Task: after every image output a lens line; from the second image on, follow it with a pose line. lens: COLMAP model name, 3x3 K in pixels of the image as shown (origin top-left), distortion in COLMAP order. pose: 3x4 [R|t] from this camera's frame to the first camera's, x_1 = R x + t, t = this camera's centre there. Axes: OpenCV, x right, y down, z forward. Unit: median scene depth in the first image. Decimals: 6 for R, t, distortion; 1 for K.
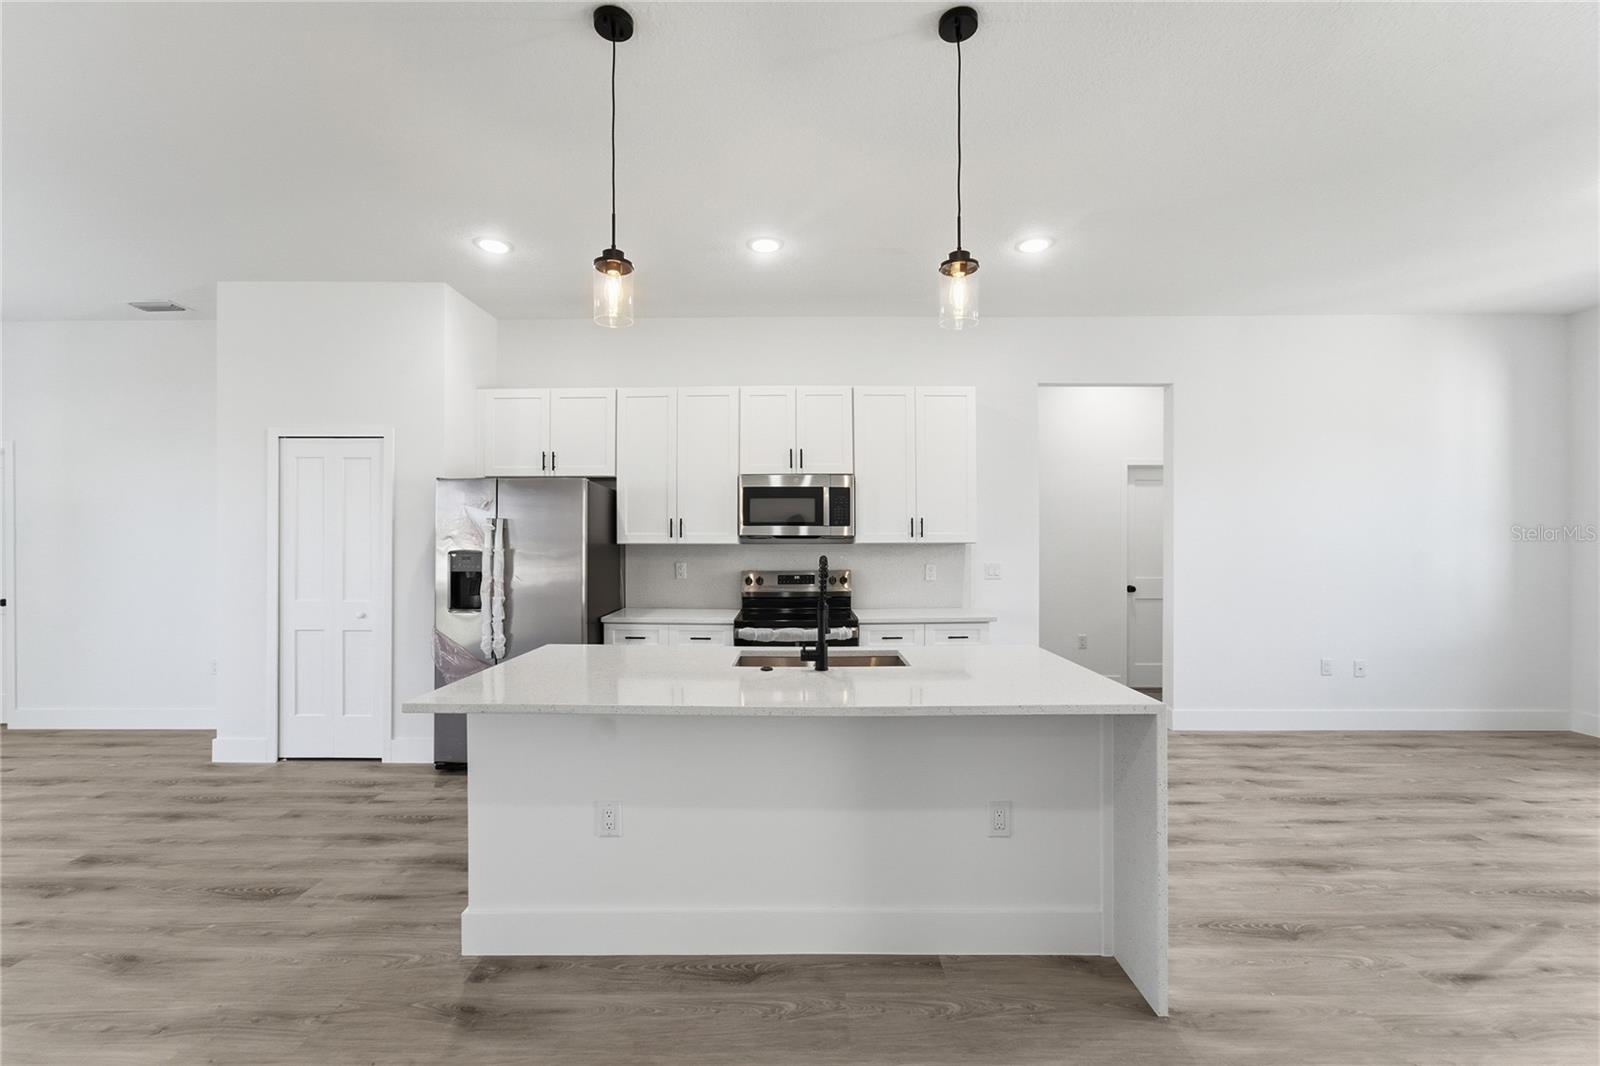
lens RADIAL K [[648.1, 0, 801.7], [0, 648.1, 538.6], [0, 0, 1]] dist [-0.009952, 0.002213]
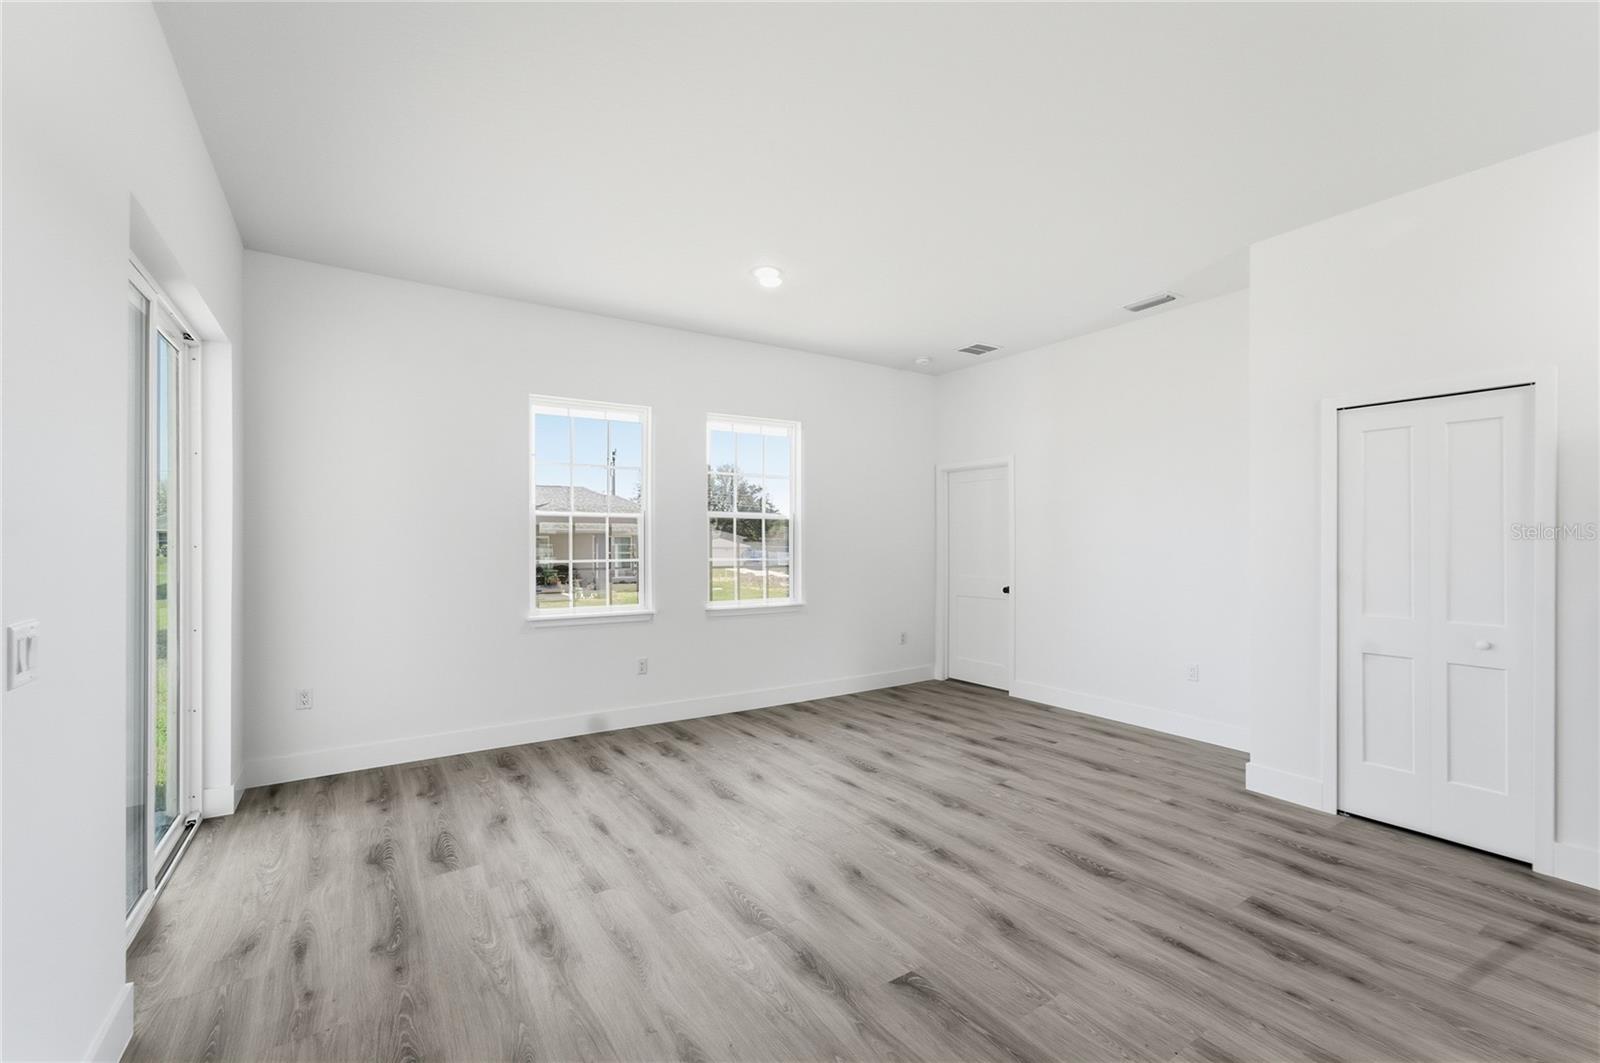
lens RADIAL K [[674.2, 0, 799.7], [0, 674.2, 533.5], [0, 0, 1]] dist [-0.000273, 0.002285]
pose [[0.539134, -0.011530, -0.842141, -0.459383], [0.012100, 0.999909, -0.005944, -0.006500], [0.842133, -0.006985, 0.539224, -0.016162]]
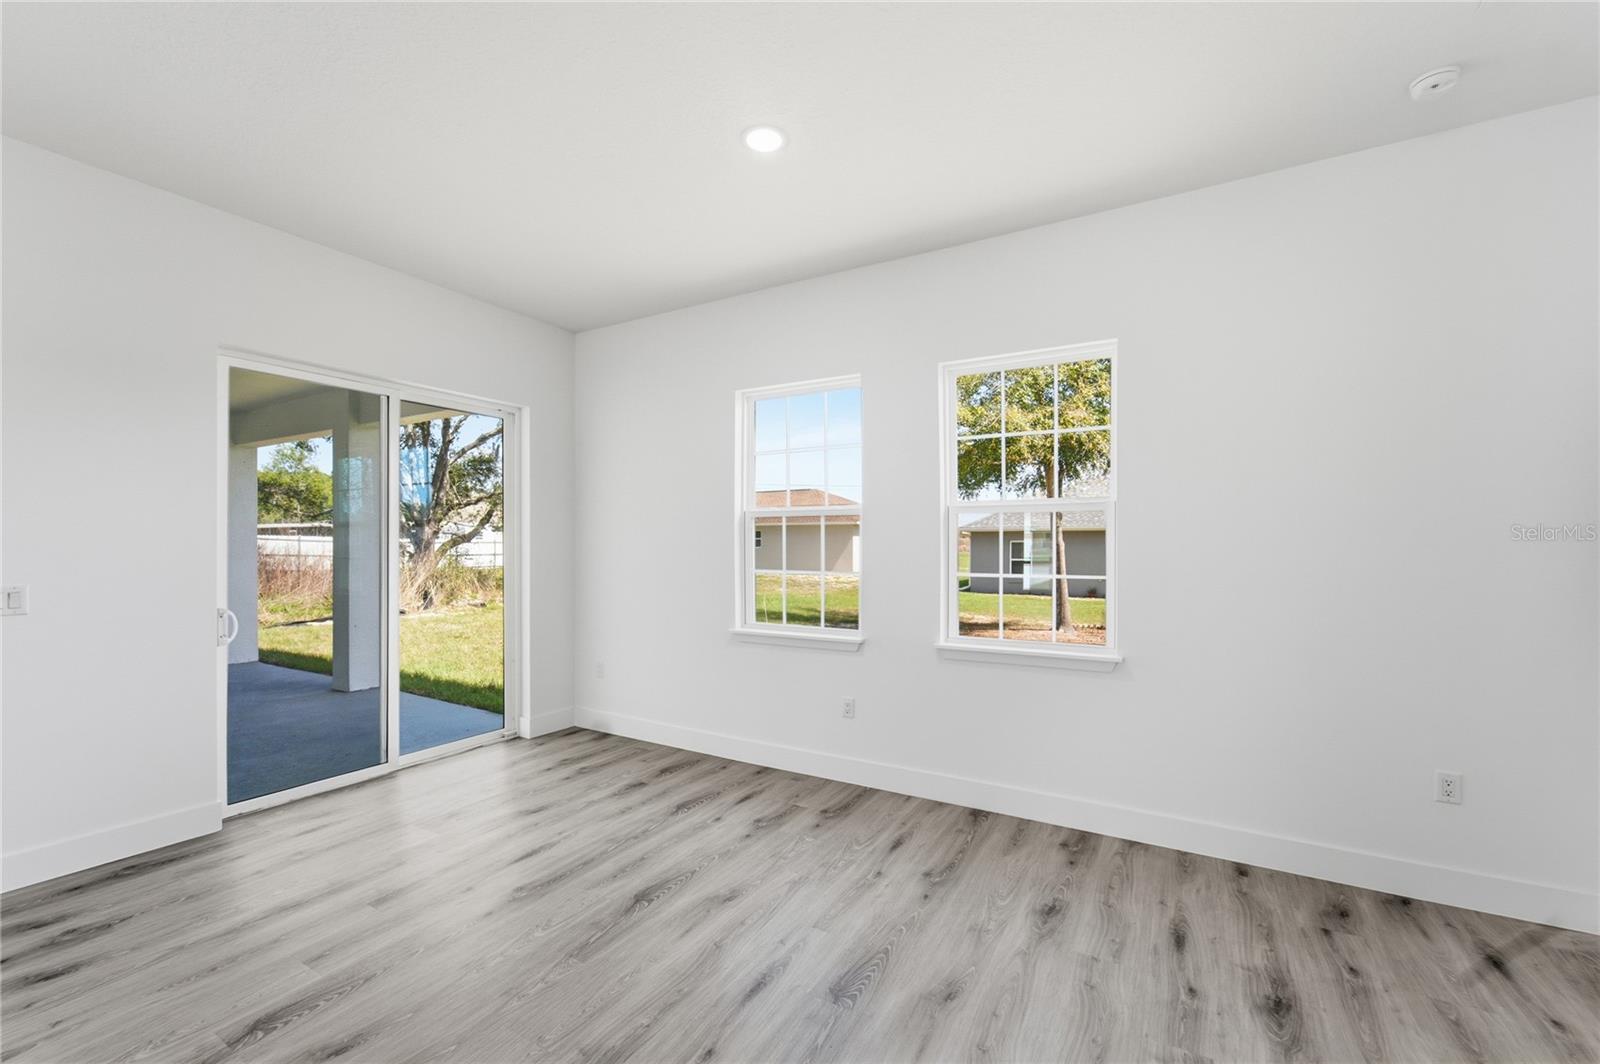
lens RADIAL K [[674.2, 0, 806.2], [0, 674.2, 545.3], [0, 0, 1]] dist [-0.000273, 0.002285]
pose [[-0.523454, -0.003225, -0.852048, -0.790511], [0.005586, 0.999958, -0.007216, 0.001029], [0.852036, -0.008537, -0.523414, 0.845872]]
